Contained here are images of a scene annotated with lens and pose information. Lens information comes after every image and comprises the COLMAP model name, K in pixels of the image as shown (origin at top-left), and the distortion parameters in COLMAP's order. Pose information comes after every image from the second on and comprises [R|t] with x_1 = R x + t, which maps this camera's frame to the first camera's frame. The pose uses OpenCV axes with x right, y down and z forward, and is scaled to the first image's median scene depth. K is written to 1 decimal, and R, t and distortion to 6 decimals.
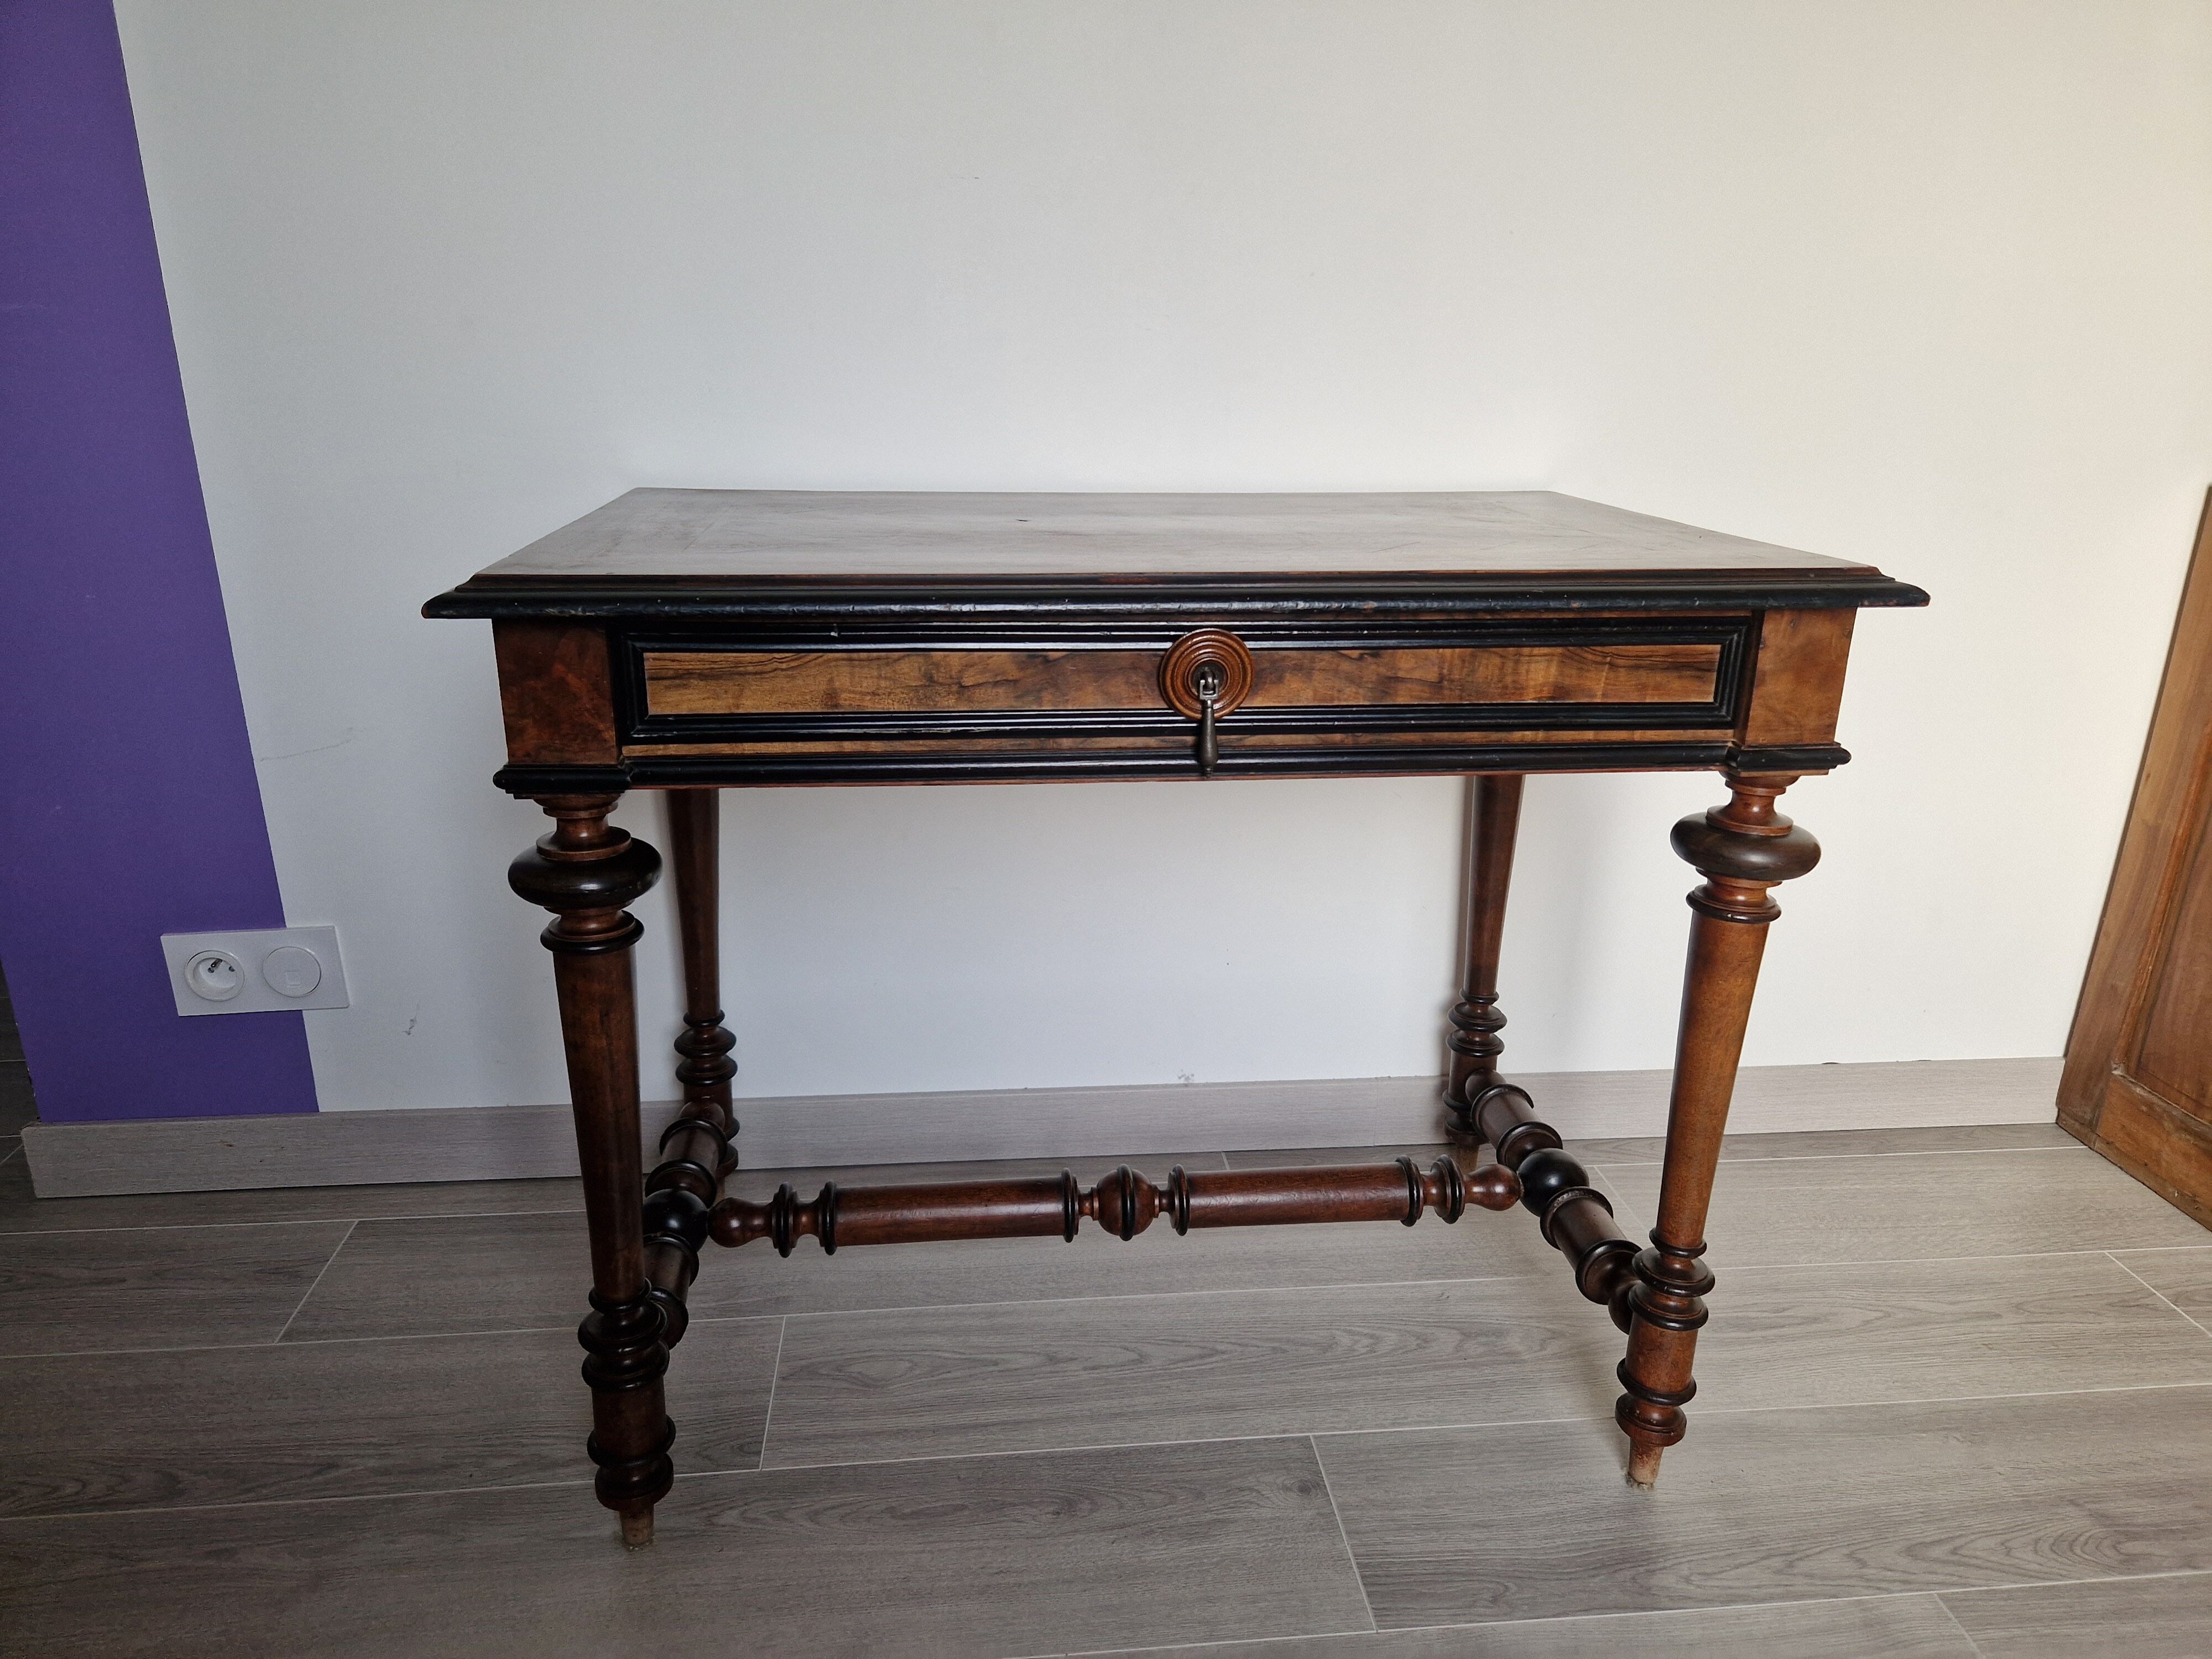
lens RADIAL K [[1519.8, 0, 1084.6], [0, 1519.8, 832.5], [0, 0, 1]] dist [0.034590, -0.001475]
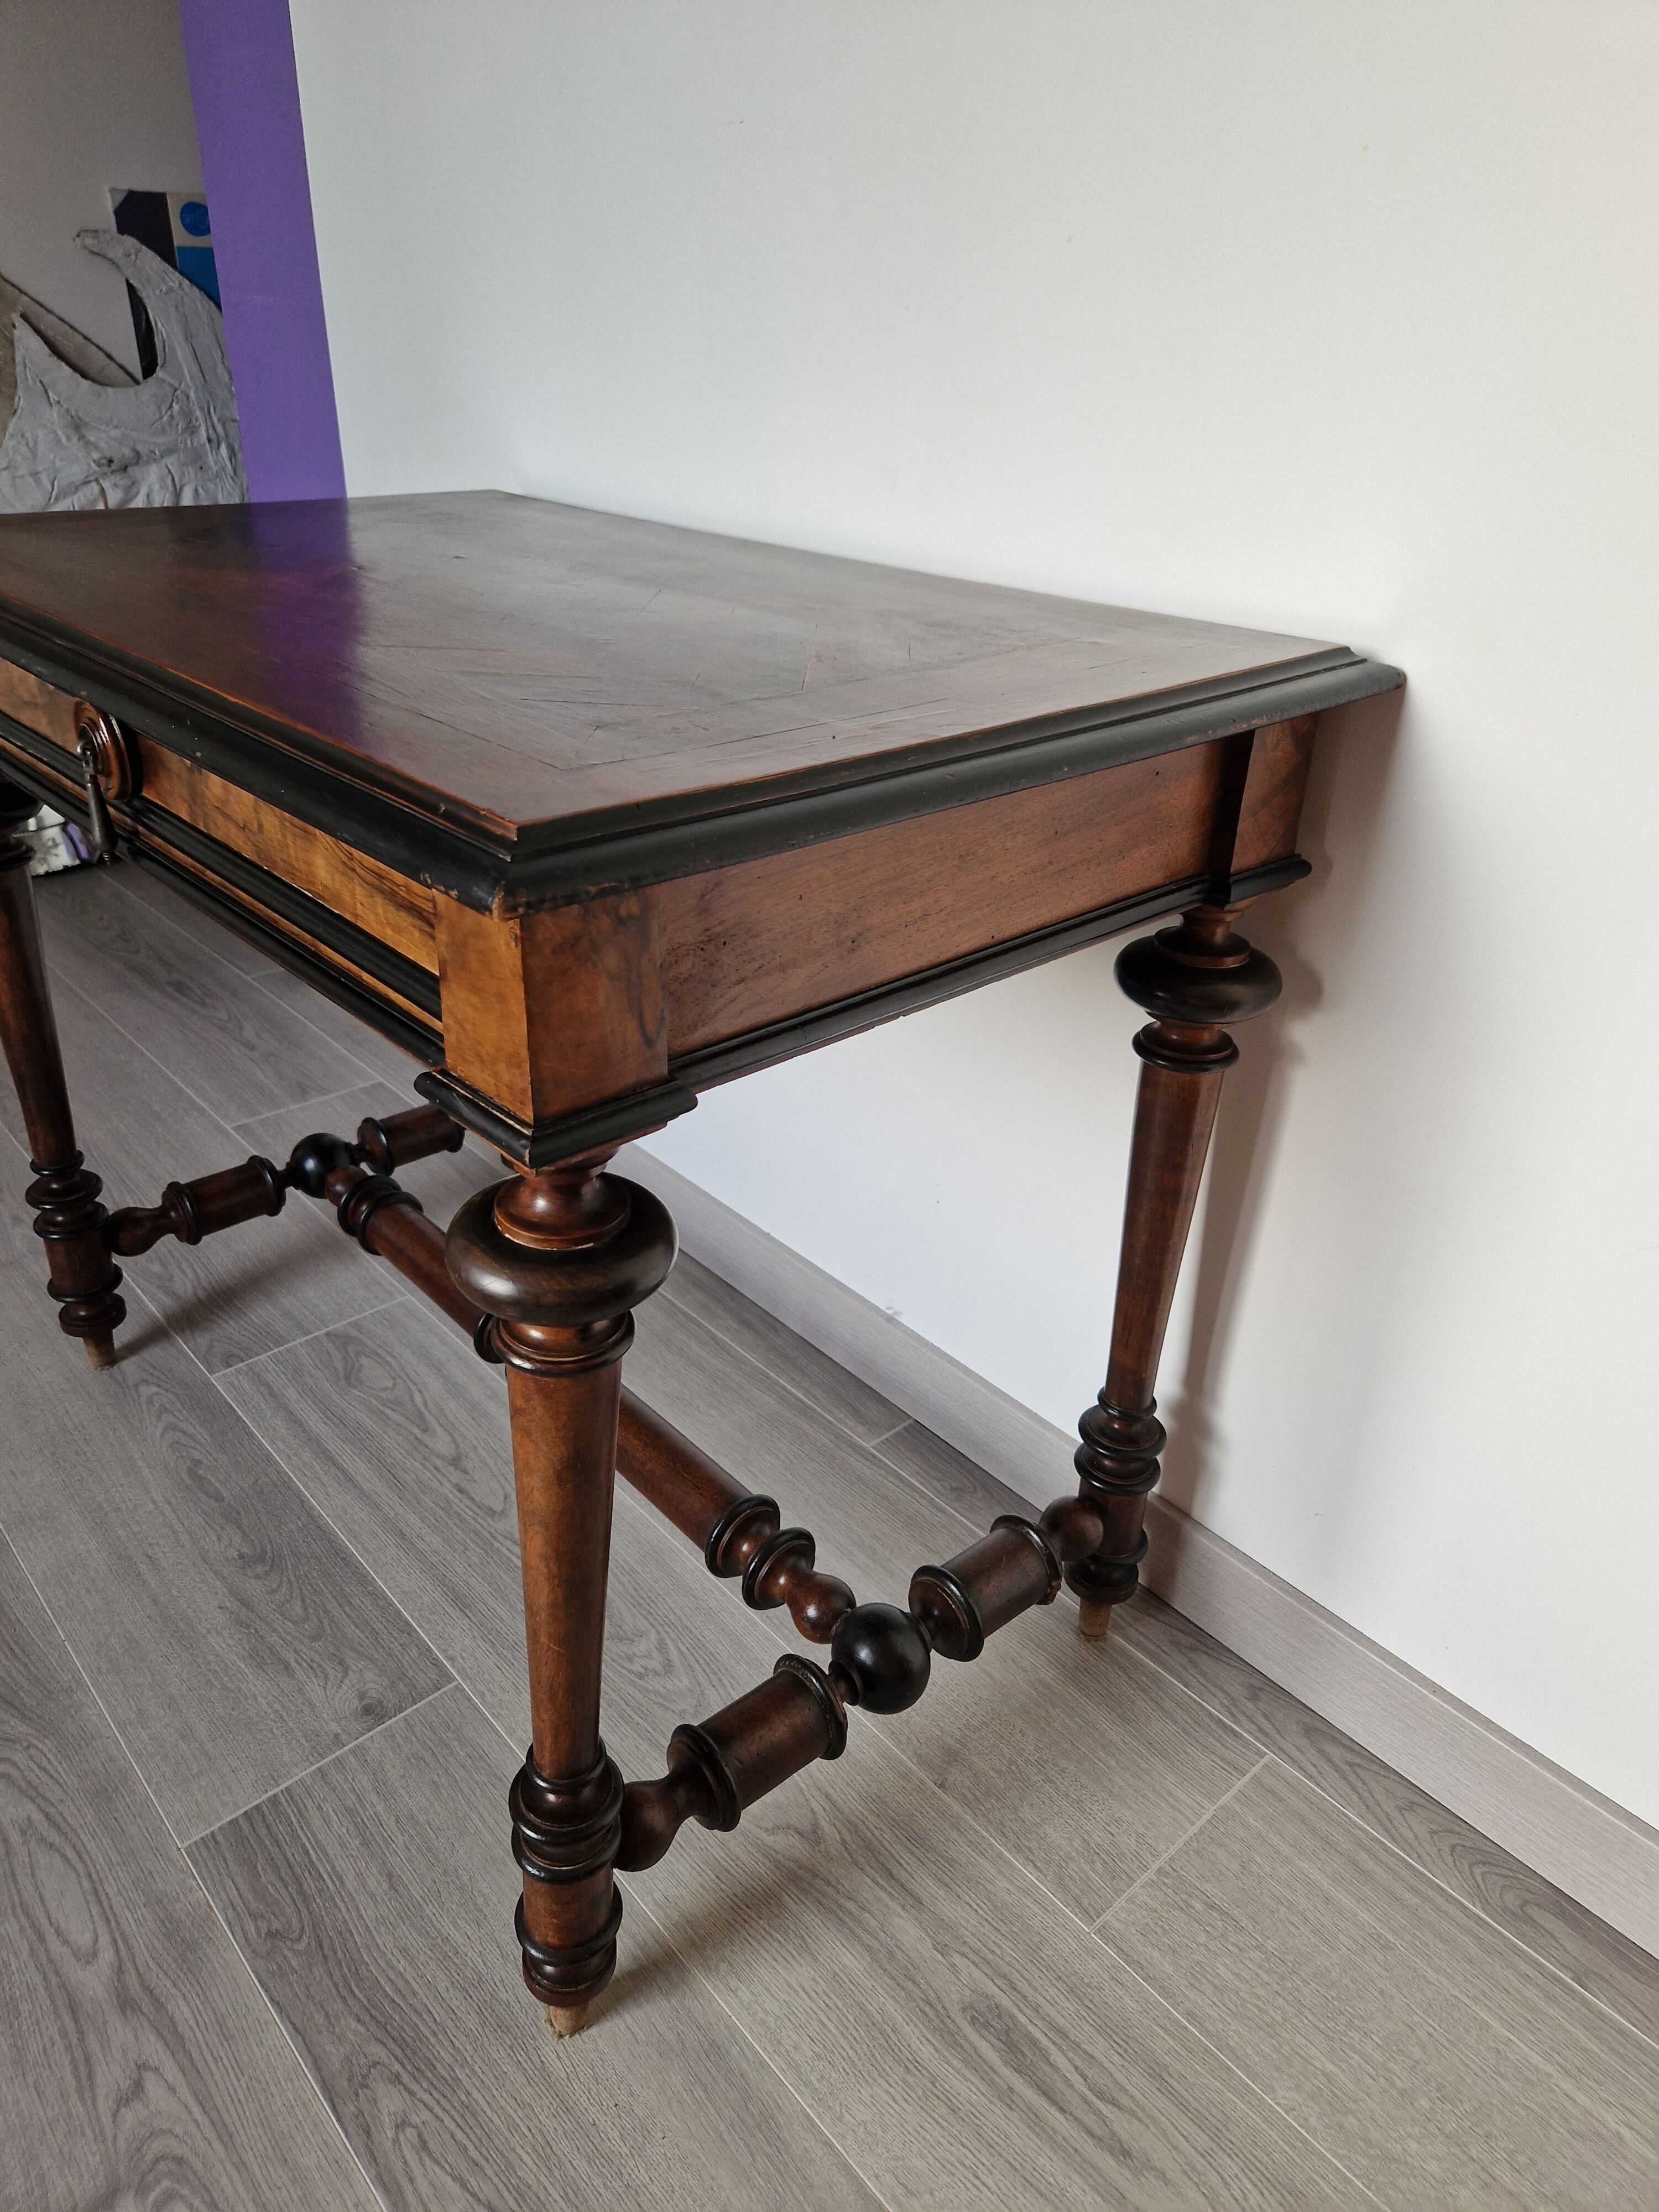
lens RADIAL K [[1504.1, 0, 784.0], [0, 1504.1, 1107.9], [0, 0, 1]] dist [0.070171, -0.064317]
pose [[0.579803, 0.383334, -0.718946, 0.774759], [-0.273176, 0.922792, 0.271717, -0.189366], [0.767596, 0.038857, 0.639755, 0.612061]]
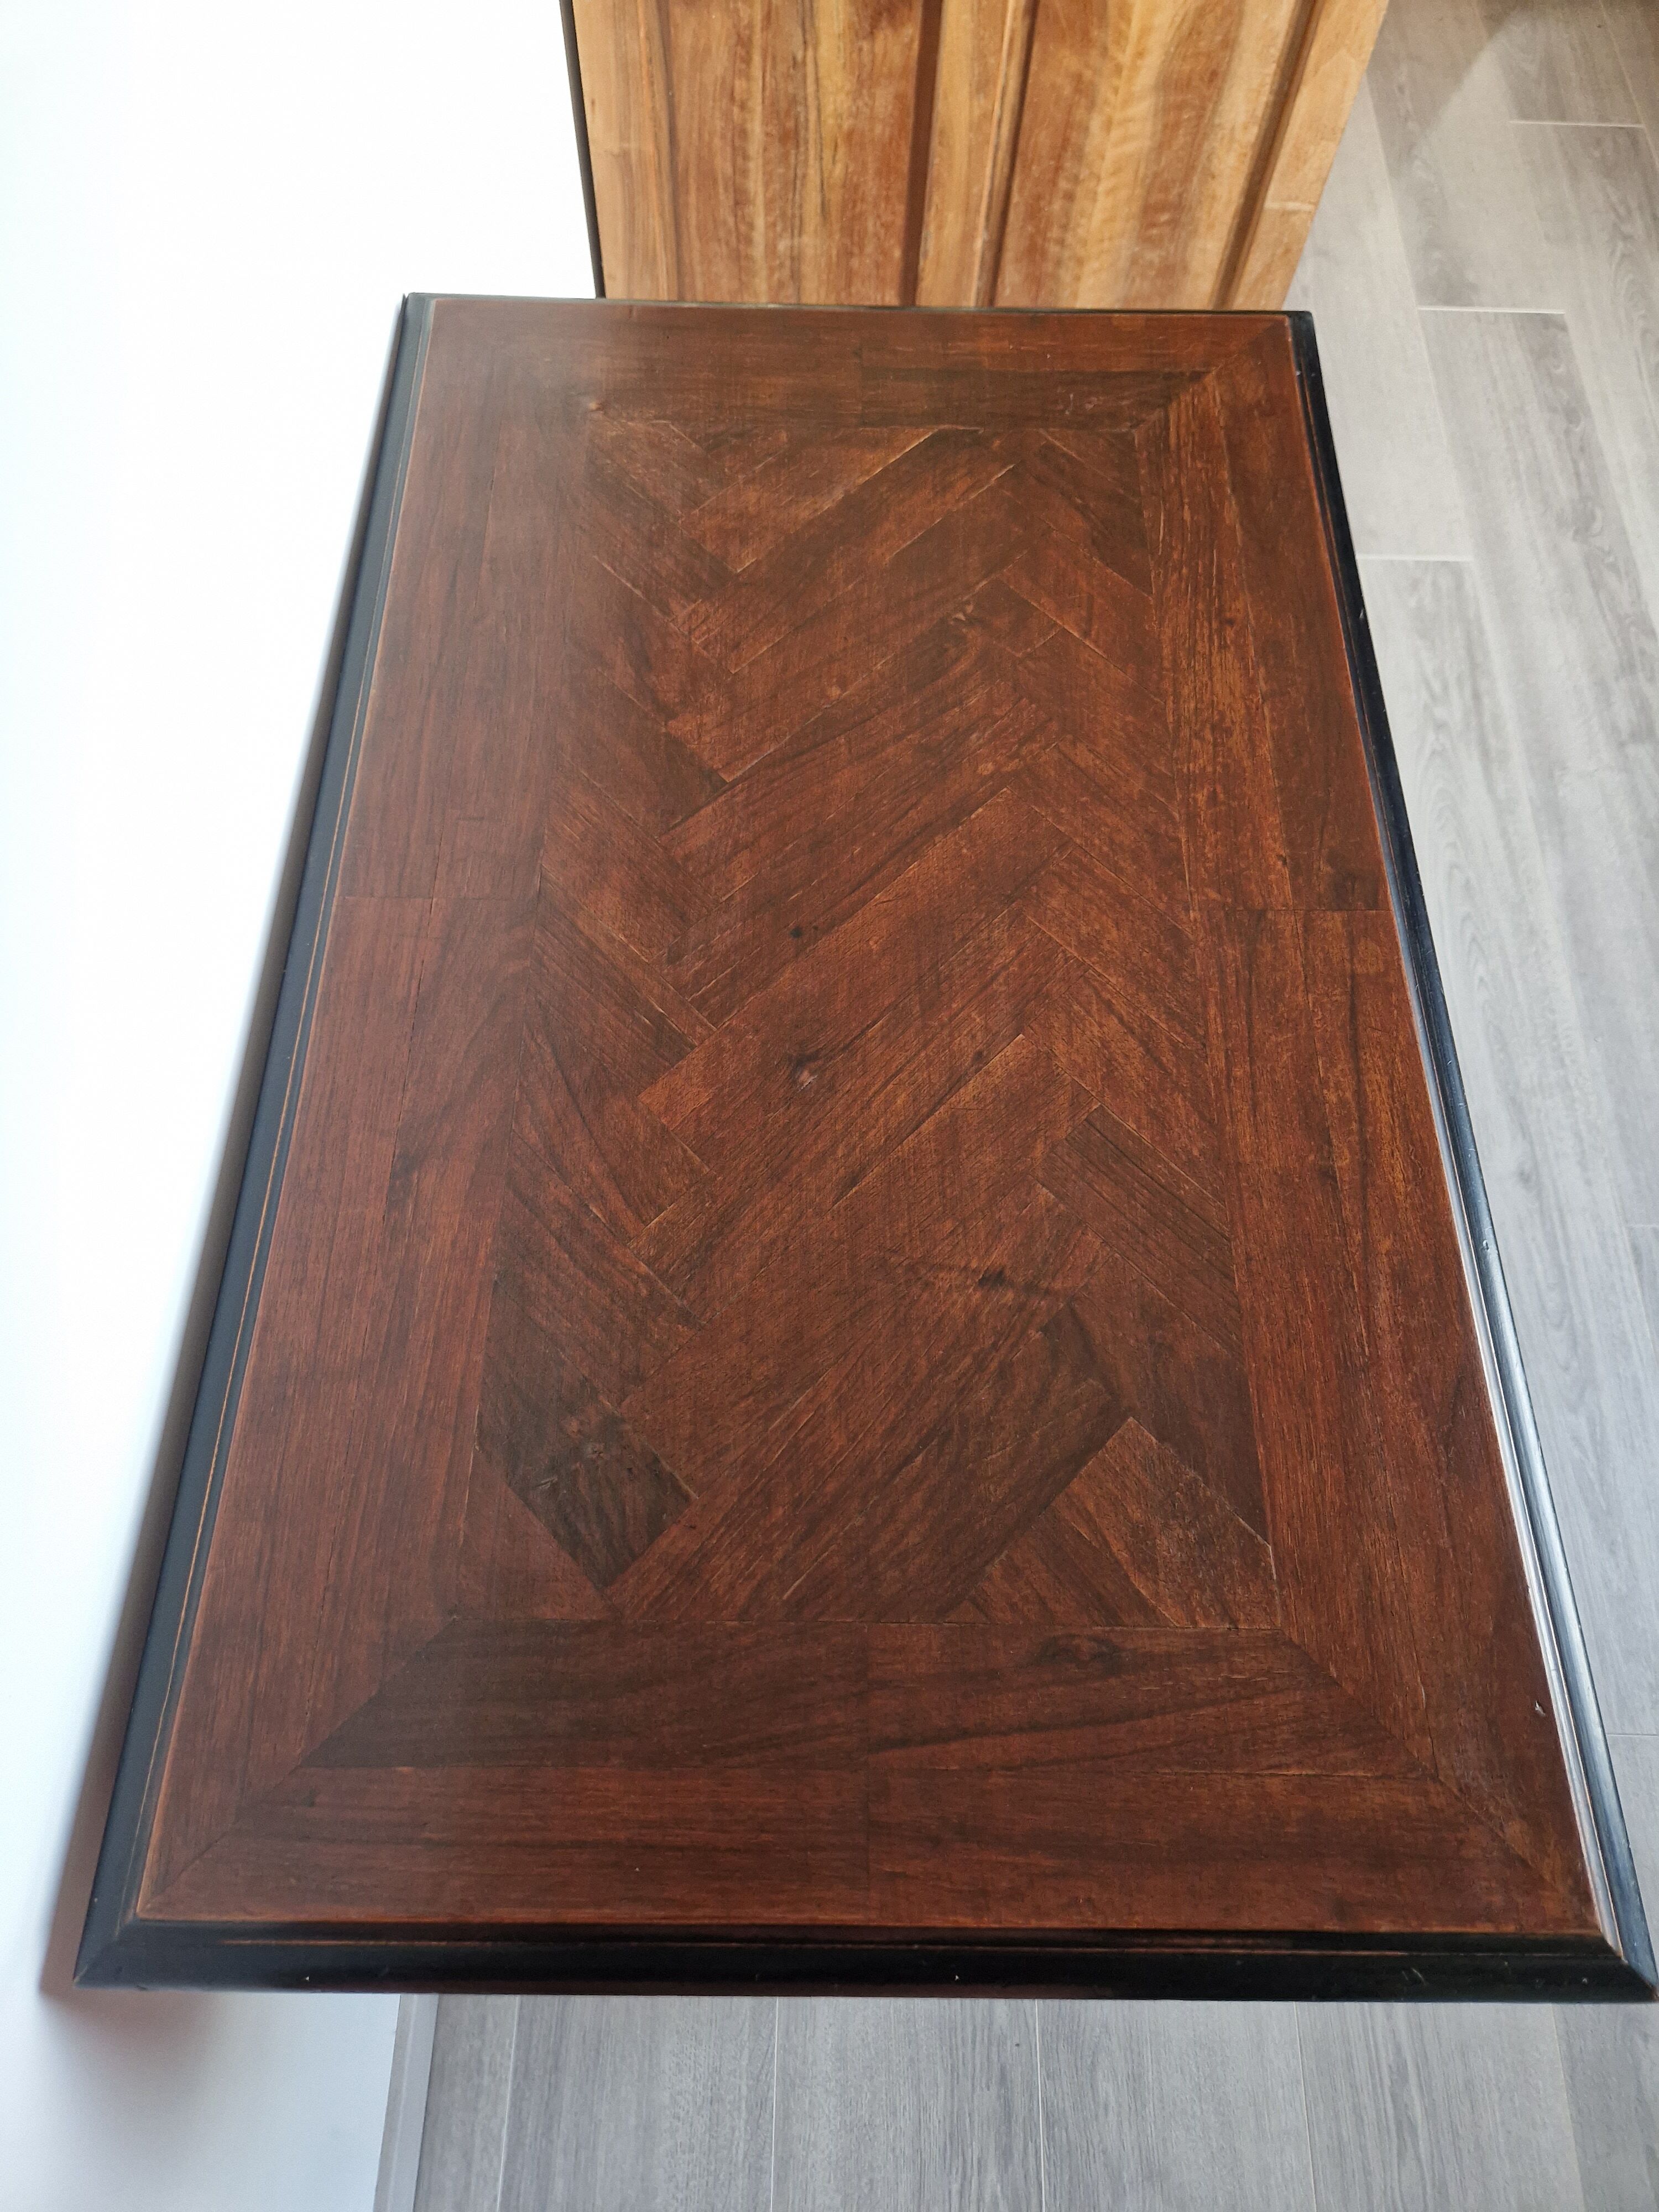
lens RADIAL K [[1462.8, 0, 797.3], [0, 1462.8, 1099.7], [0, 0, 1]] dist [0.117427, -0.121373]
pose [[0.108193, -0.902573, 0.416721, -0.278167], [0.304839, 0.429109, 0.850258, -0.675430], [-0.946238, 0.035041, 0.321566, 0.821994]]
